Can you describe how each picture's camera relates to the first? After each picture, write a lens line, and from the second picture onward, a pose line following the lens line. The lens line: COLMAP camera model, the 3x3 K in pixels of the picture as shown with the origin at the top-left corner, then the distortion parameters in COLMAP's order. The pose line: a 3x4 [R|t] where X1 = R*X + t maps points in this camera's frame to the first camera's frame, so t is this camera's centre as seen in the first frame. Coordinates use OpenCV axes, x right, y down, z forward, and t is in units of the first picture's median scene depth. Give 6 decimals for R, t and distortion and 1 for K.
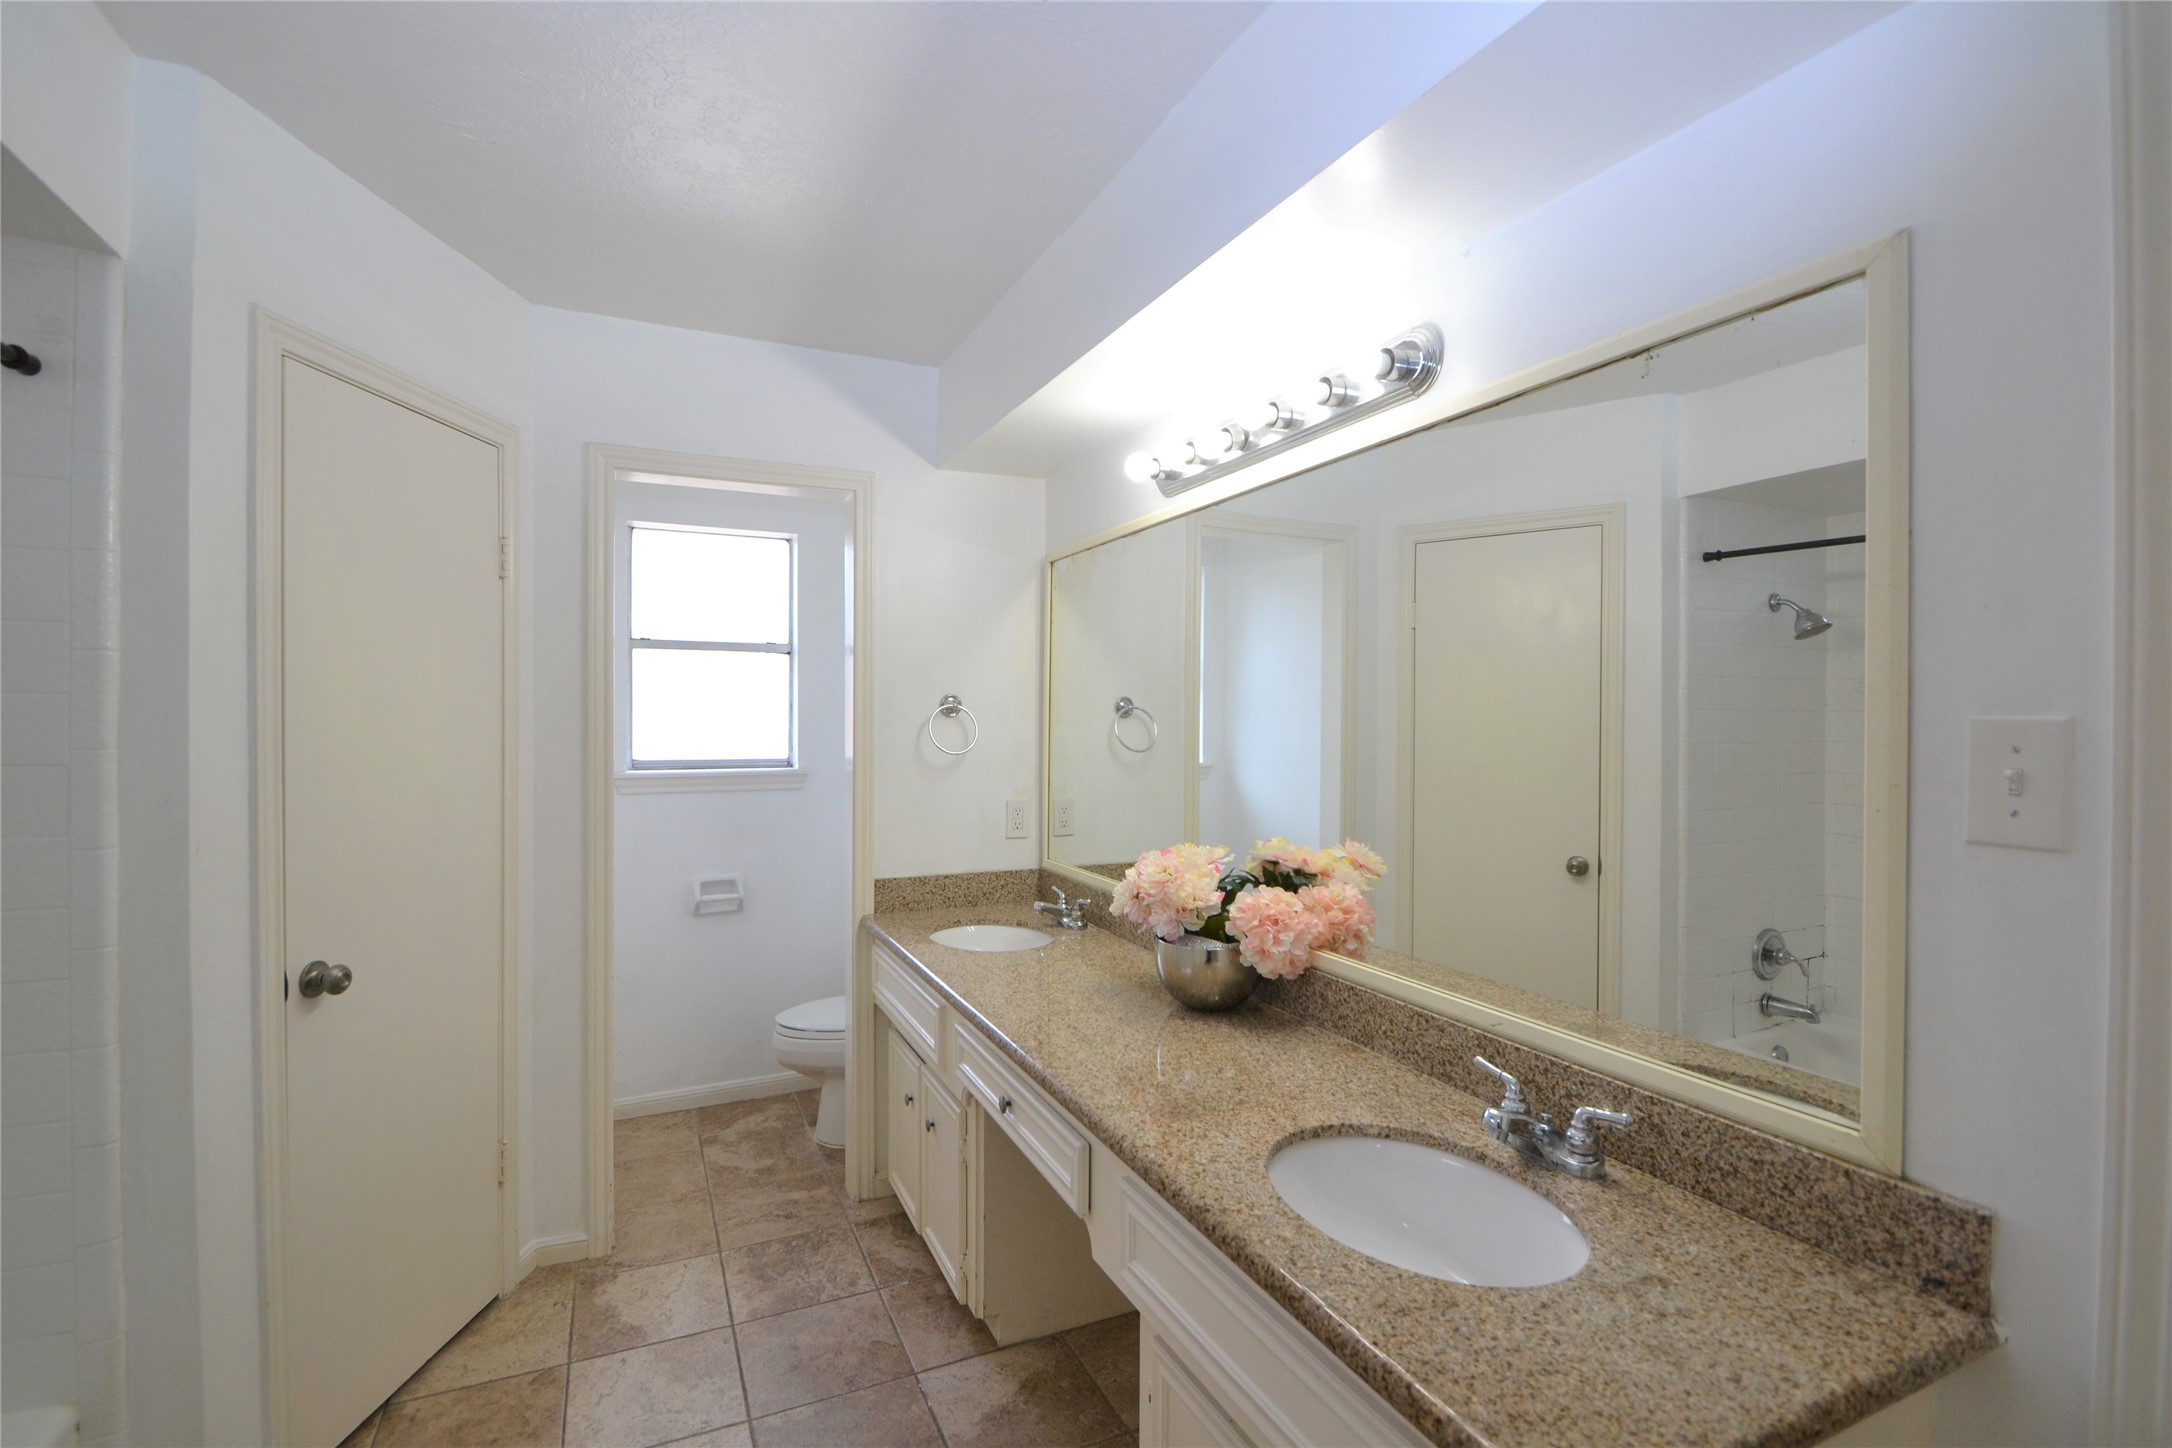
lens RADIAL K [[971.4, 0, 1082.2], [0, 971.4, 713.0], [0, 0, 1]] dist [-0.007469, -0.007475]
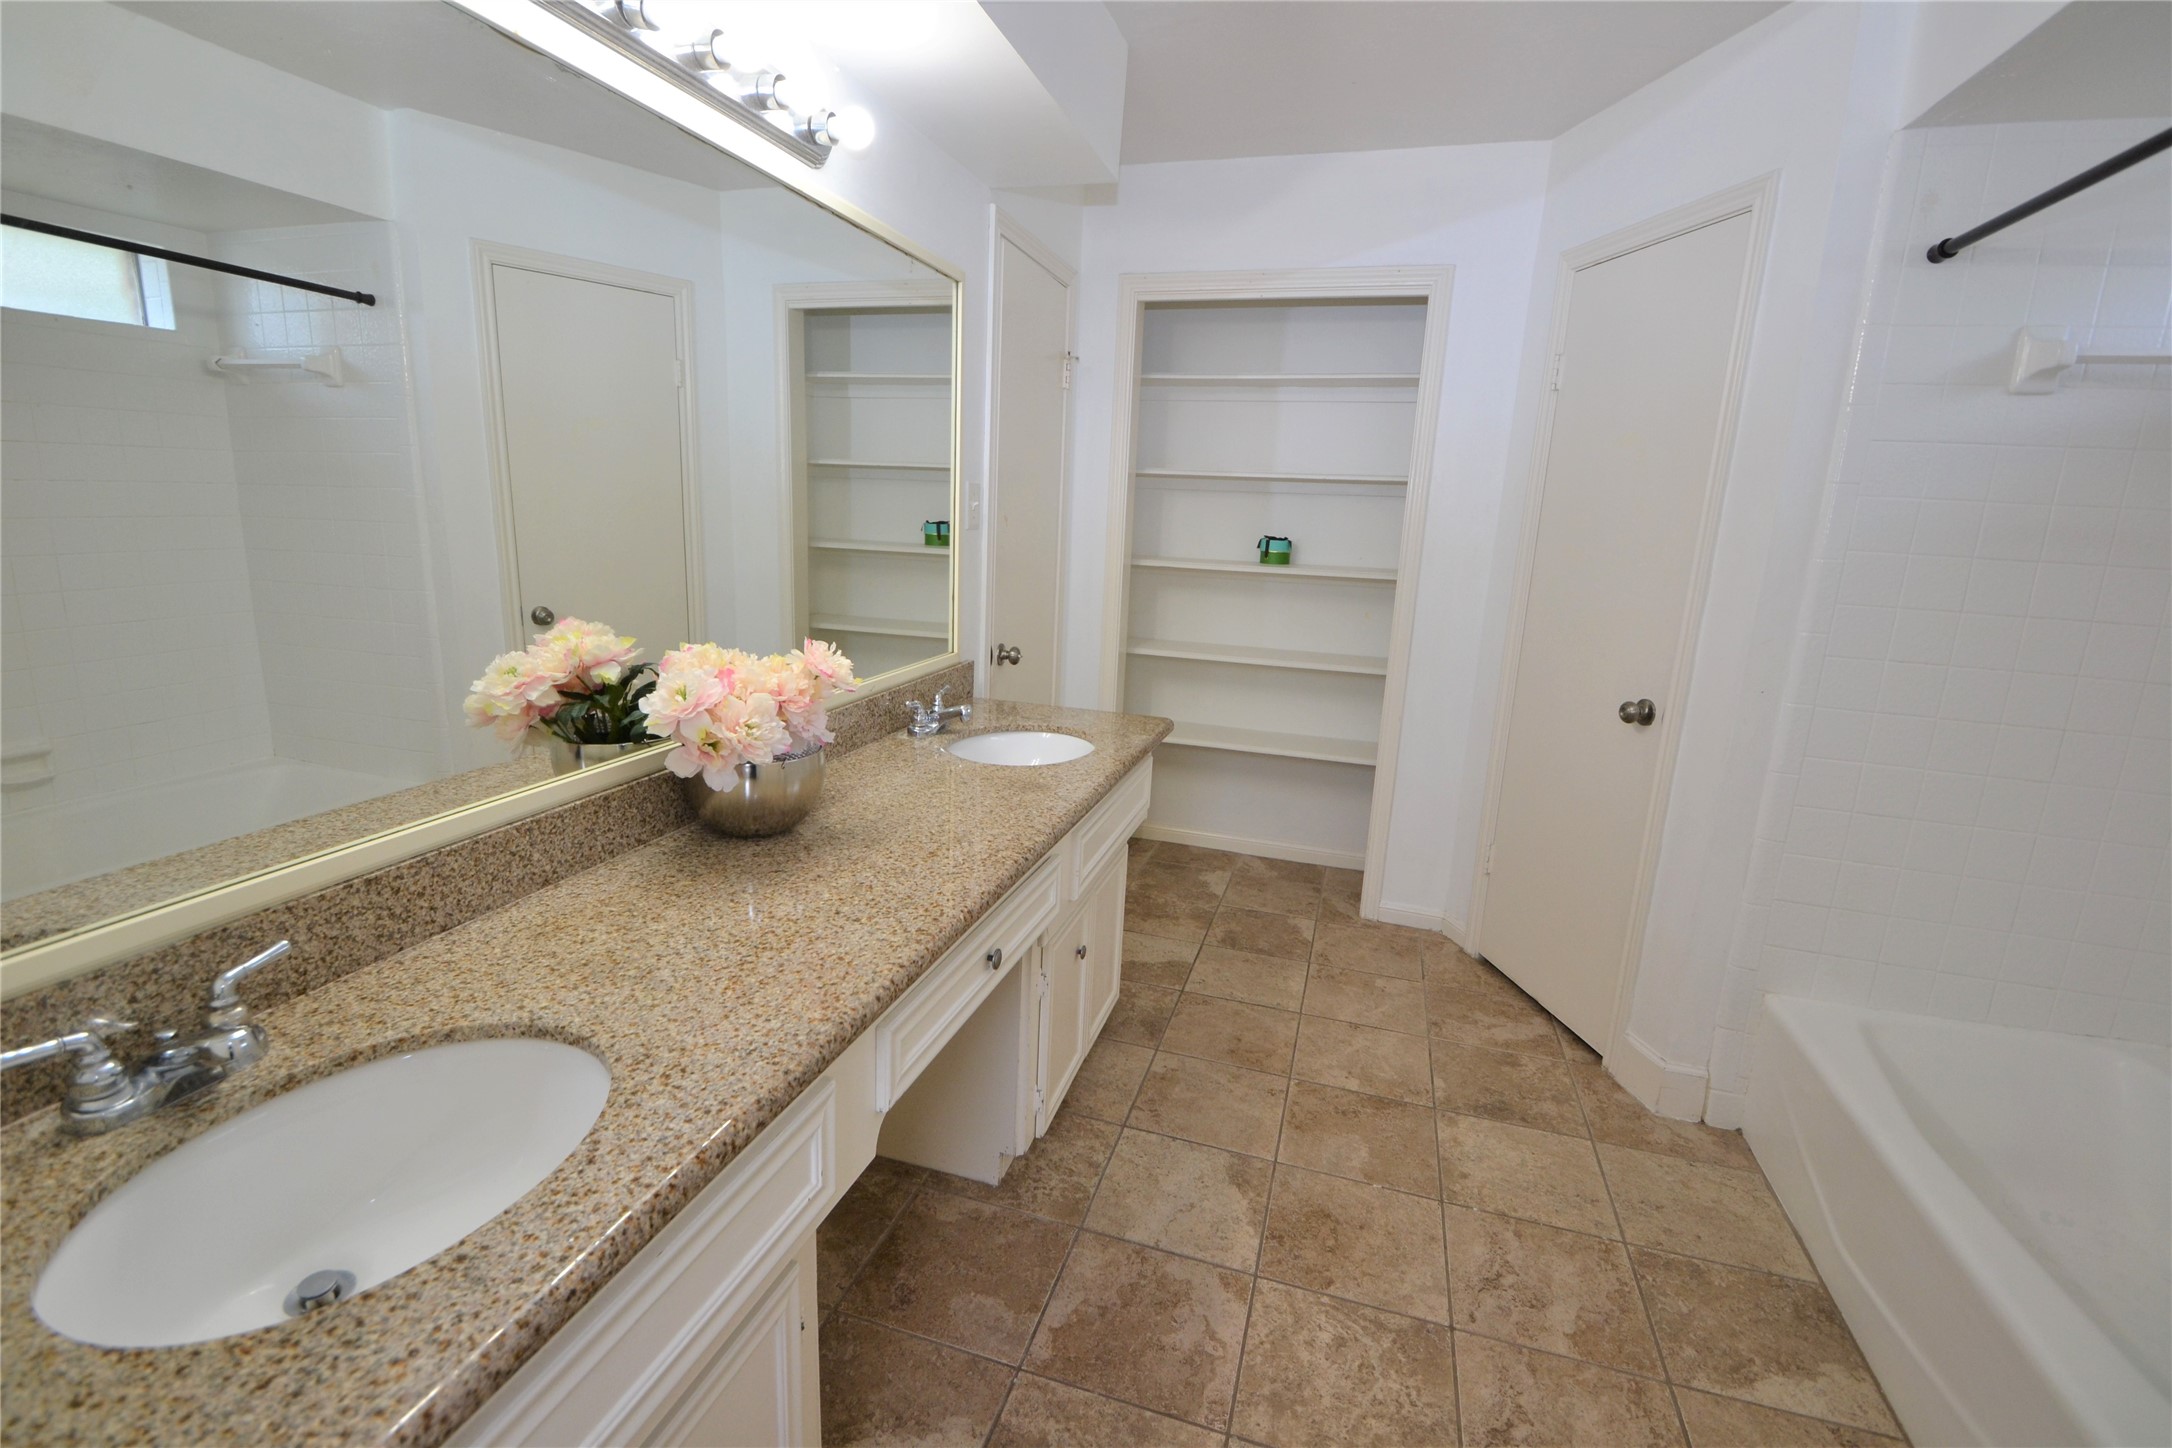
lens RADIAL K [[971.4, 0, 1074.5], [0, 971.4, 732.9], [0, 0, 1]] dist [-0.007469, -0.007475]
pose [[-0.729880, -0.189811, 0.656694, -0.712505], [-0.038193, 0.970498, 0.238064, 0.023773], [-0.682508, 0.148677, -0.715597, 1.706494]]
